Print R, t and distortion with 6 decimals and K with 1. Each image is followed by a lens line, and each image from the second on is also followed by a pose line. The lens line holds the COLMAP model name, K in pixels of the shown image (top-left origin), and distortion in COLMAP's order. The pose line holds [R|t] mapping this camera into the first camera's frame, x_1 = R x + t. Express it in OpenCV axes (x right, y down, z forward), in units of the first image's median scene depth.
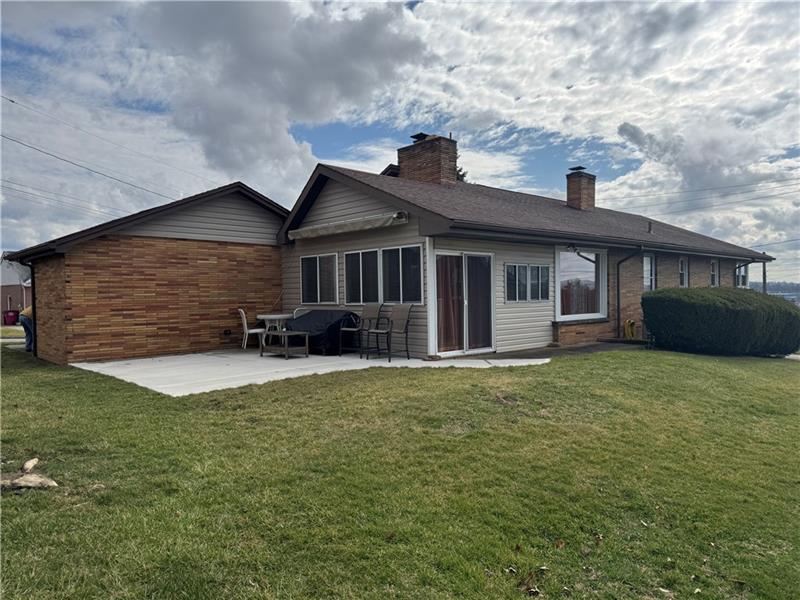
lens RADIAL K [[568.3, 0, 402.7], [0, 568.3, 304.5], [0, 0, 1]] dist [0.099661, -0.125804]
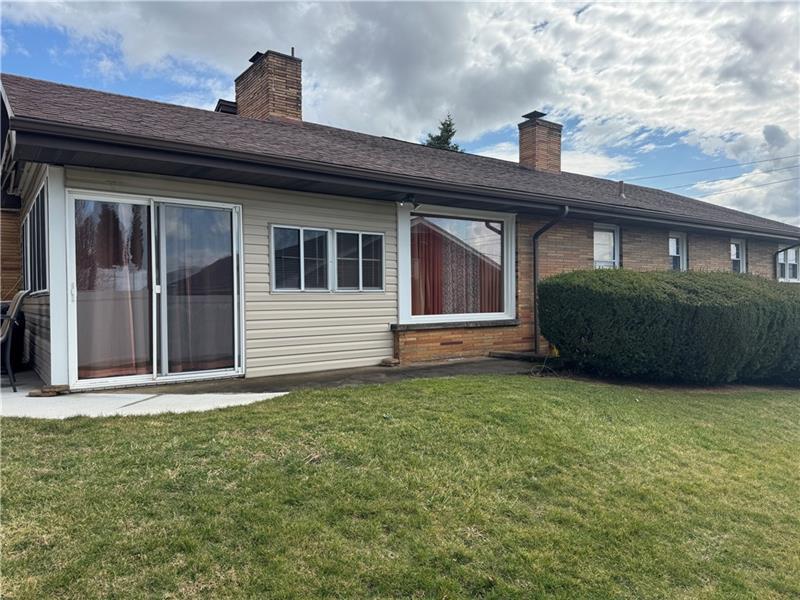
lens RADIAL K [[568.3, 0, 402.7], [0, 568.3, 304.5], [0, 0, 1]] dist [0.099661, -0.125804]
pose [[0.991694, 0.003847, -0.128562, 0.347668], [-0.004646, 0.999972, -0.005916, 0.011367], [0.128536, 0.006464, 0.991684, 0.386720]]
